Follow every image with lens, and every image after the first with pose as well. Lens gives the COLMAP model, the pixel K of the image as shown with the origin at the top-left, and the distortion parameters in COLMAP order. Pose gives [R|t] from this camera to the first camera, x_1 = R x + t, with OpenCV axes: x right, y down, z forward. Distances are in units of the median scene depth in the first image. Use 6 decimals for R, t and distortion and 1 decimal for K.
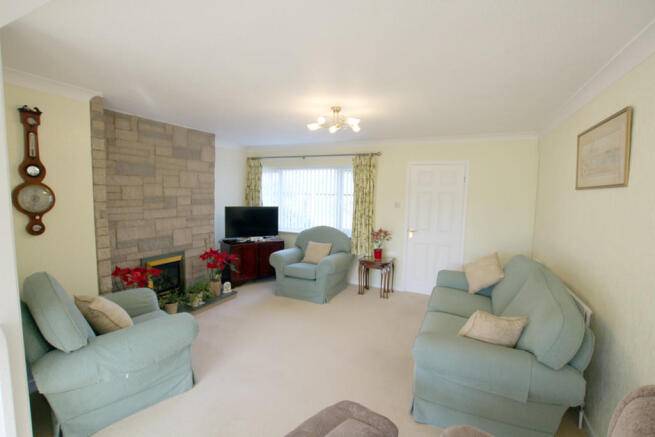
lens RADIAL K [[319.6, 0, 327.5], [0, 319.6, 218.5], [0, 0, 1]] dist [-0.001143, -0.000043]
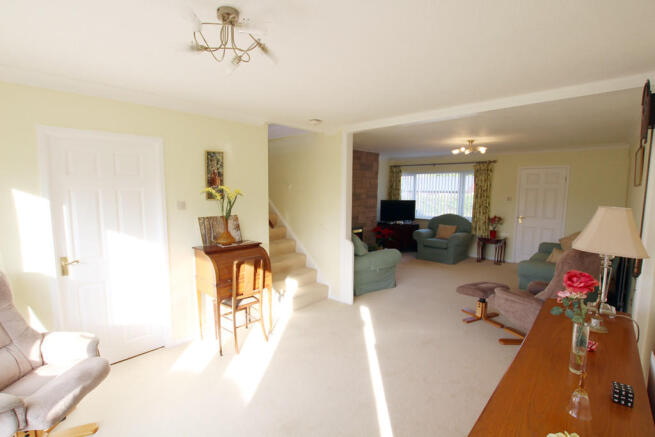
lens RADIAL K [[319.6, 0, 327.5], [0, 319.6, 218.5], [0, 0, 1]] dist [-0.001143, -0.000043]
pose [[0.956113, 0.015333, -0.292596, -0.121269], [-0.013784, 0.999878, 0.007355, 0.042699], [0.292673, -0.003000, 0.956208, -0.523264]]
